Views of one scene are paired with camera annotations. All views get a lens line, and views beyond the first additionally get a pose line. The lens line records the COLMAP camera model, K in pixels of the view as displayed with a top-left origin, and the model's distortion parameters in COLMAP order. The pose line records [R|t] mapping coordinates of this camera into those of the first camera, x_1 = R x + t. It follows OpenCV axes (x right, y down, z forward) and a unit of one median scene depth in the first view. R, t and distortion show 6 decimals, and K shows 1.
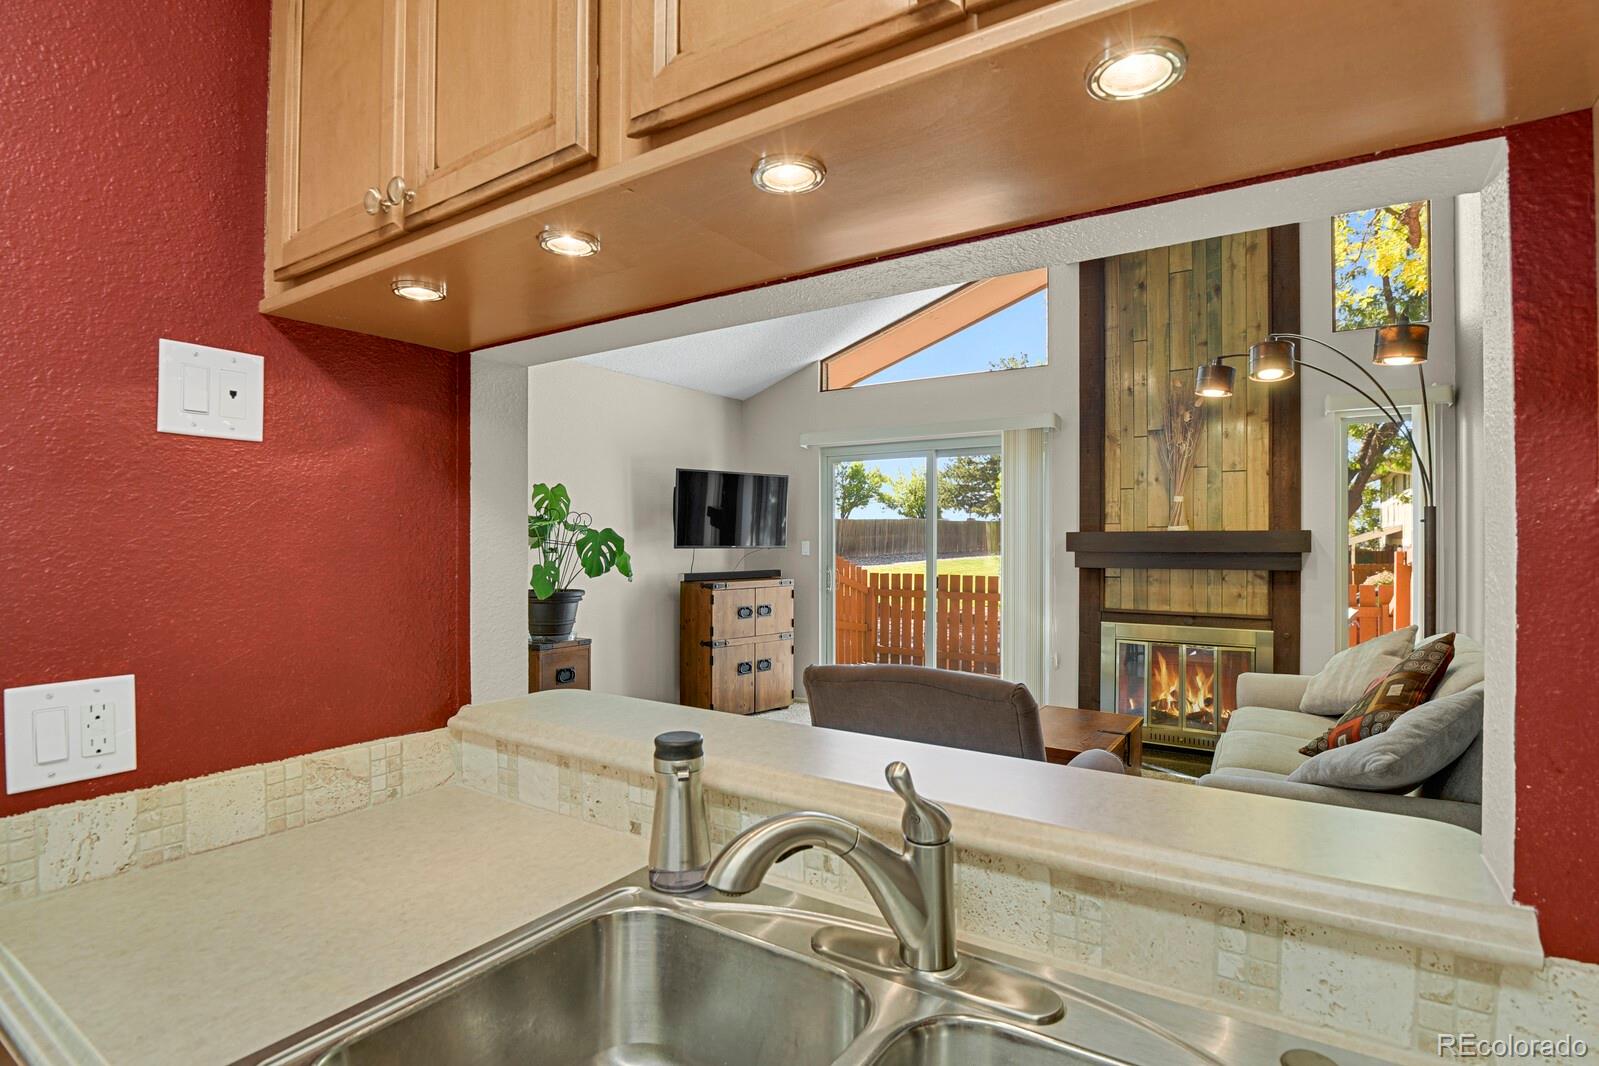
lens RADIAL K [[780.3, 0, 802.6], [0, 780.3, 540.0], [0, 0, 1]] dist [-0.021731, -0.006573]
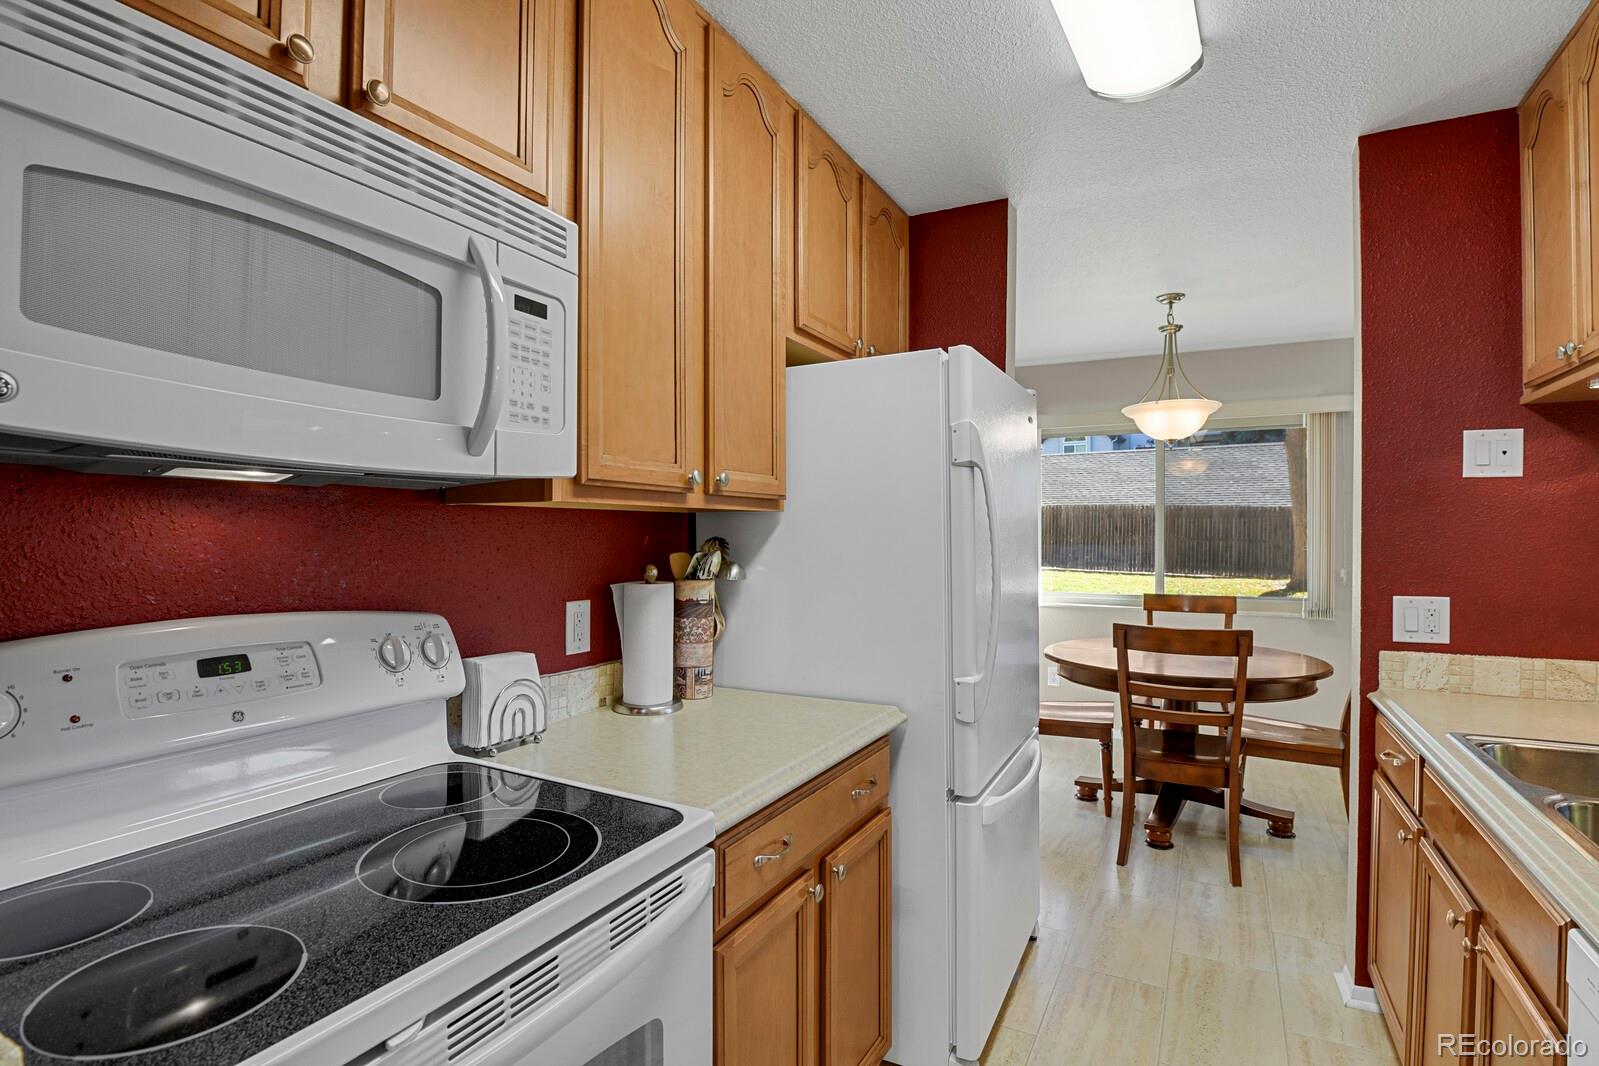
lens RADIAL K [[774.7, 0, 799.7], [0, 774.7, 542.7], [0, 0, 1]] dist [-0.017289, -0.008469]
pose [[0.089114, 0.011738, -0.995952, 0.218536], [-0.001878, 0.999931, 0.011617, 0.001967], [0.996020, 0.000835, 0.089130, -0.200672]]
